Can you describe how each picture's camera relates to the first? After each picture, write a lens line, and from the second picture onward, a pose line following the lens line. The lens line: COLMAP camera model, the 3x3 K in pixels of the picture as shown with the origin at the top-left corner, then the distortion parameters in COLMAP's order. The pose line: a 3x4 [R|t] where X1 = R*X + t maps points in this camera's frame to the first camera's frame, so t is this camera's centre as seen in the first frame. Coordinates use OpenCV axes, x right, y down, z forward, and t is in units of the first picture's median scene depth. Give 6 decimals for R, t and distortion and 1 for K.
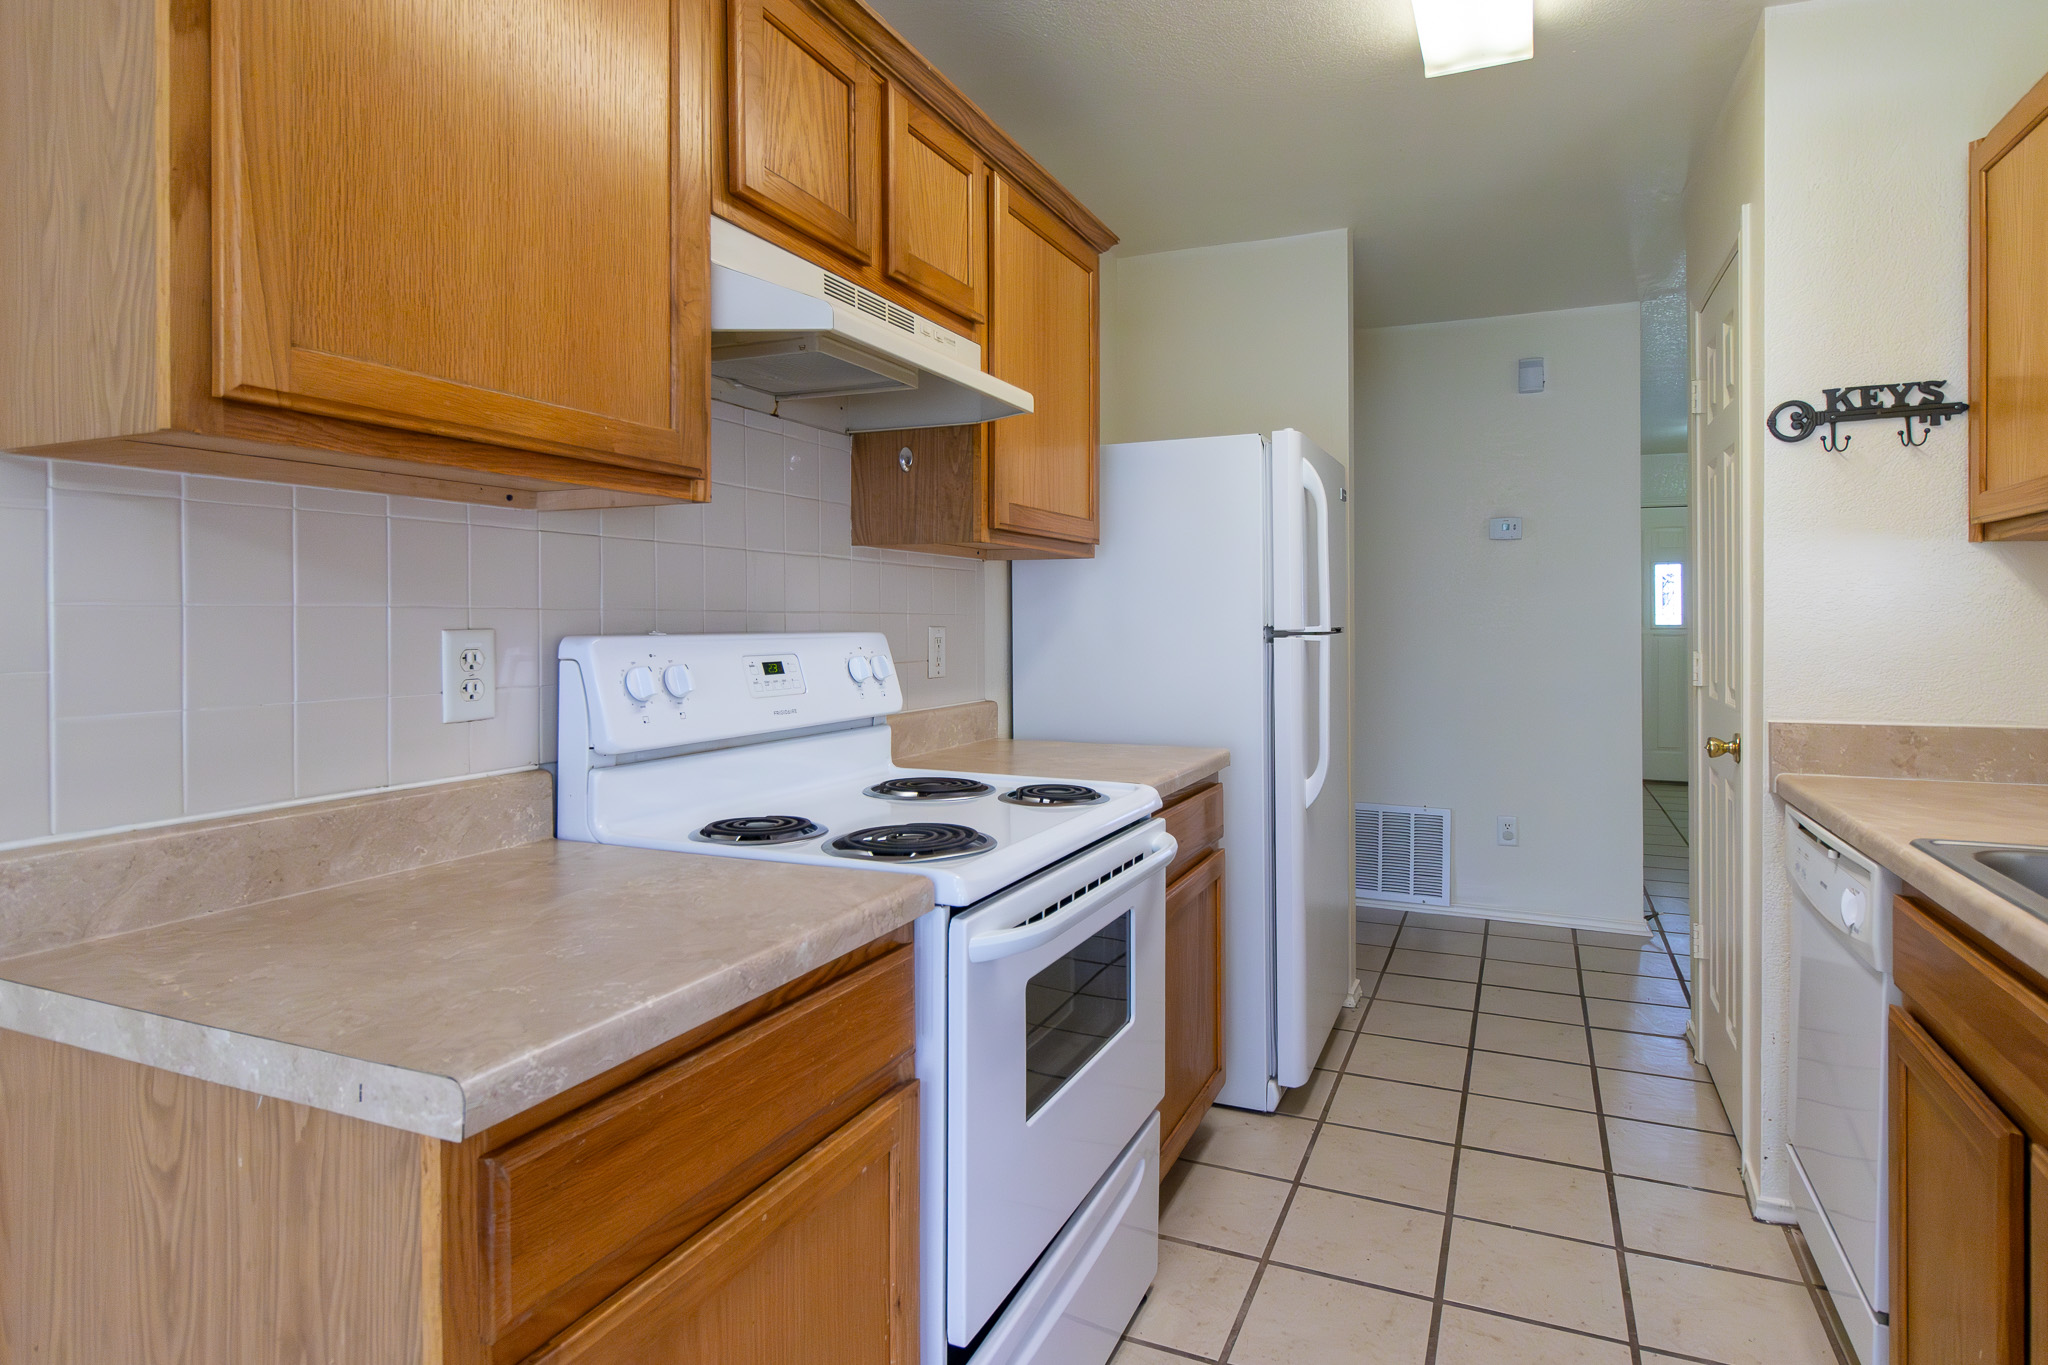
lens RADIAL K [[1066.2, 0, 1027.5], [0, 1066.2, 622.7], [0, 0, 1]] dist [0.000416, 0.000176]
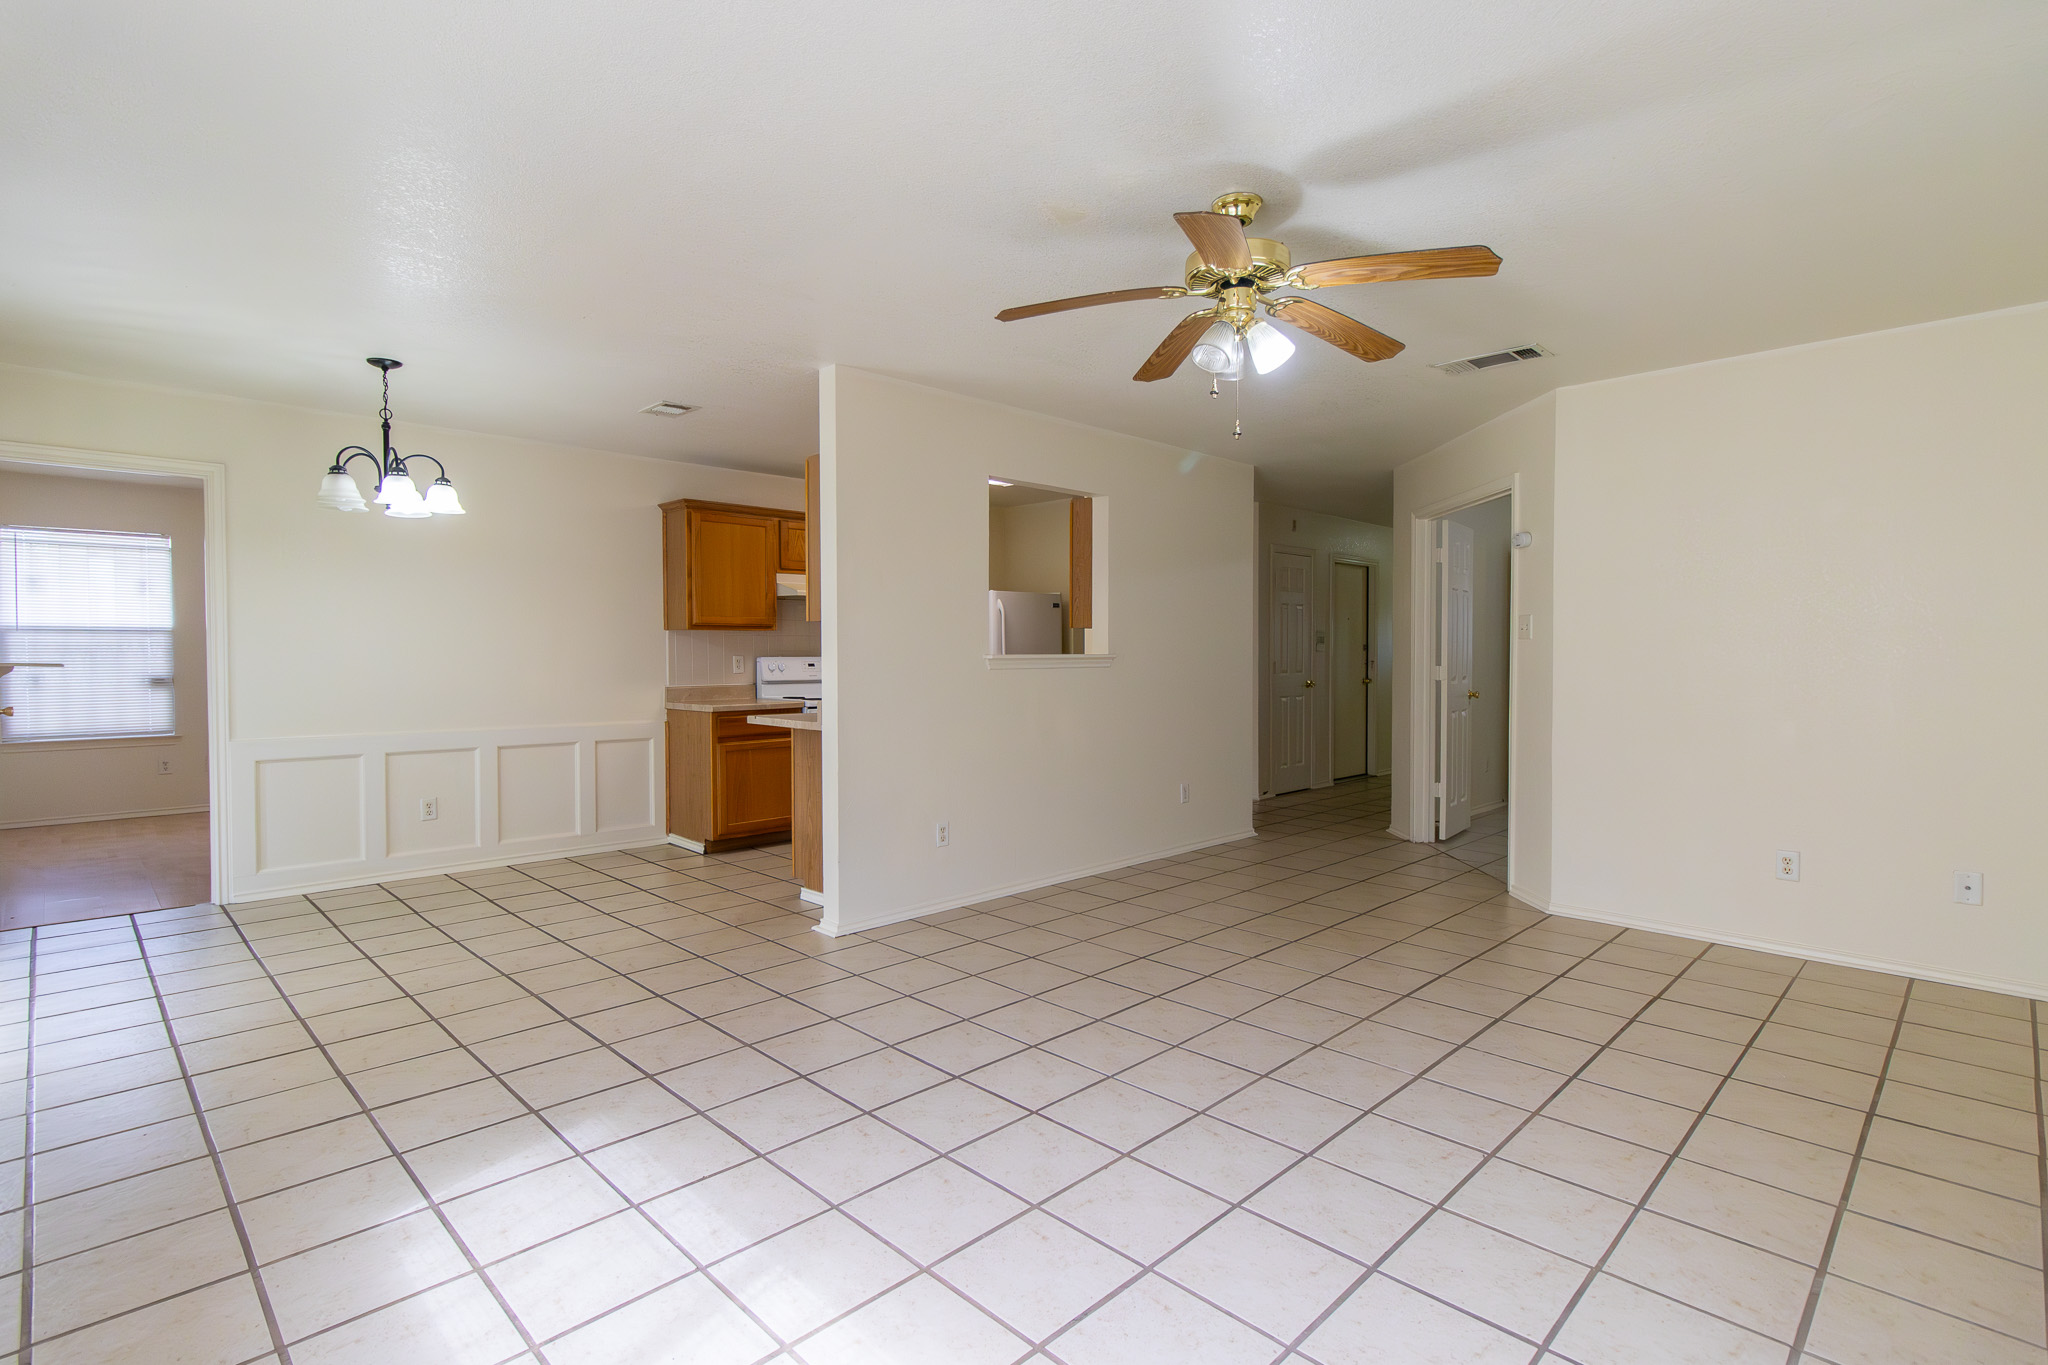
lens RADIAL K [[952.7, 0, 1031.6], [0, 952.7, 669.4], [0, 0, 1]] dist [-0.002879, 0.000000]
pose [[0.937480, 0.009011, -0.347924, 1.819084], [-0.001626, 0.999767, 0.021511, -0.019664], [0.348036, -0.019601, 0.937276, -2.128944]]
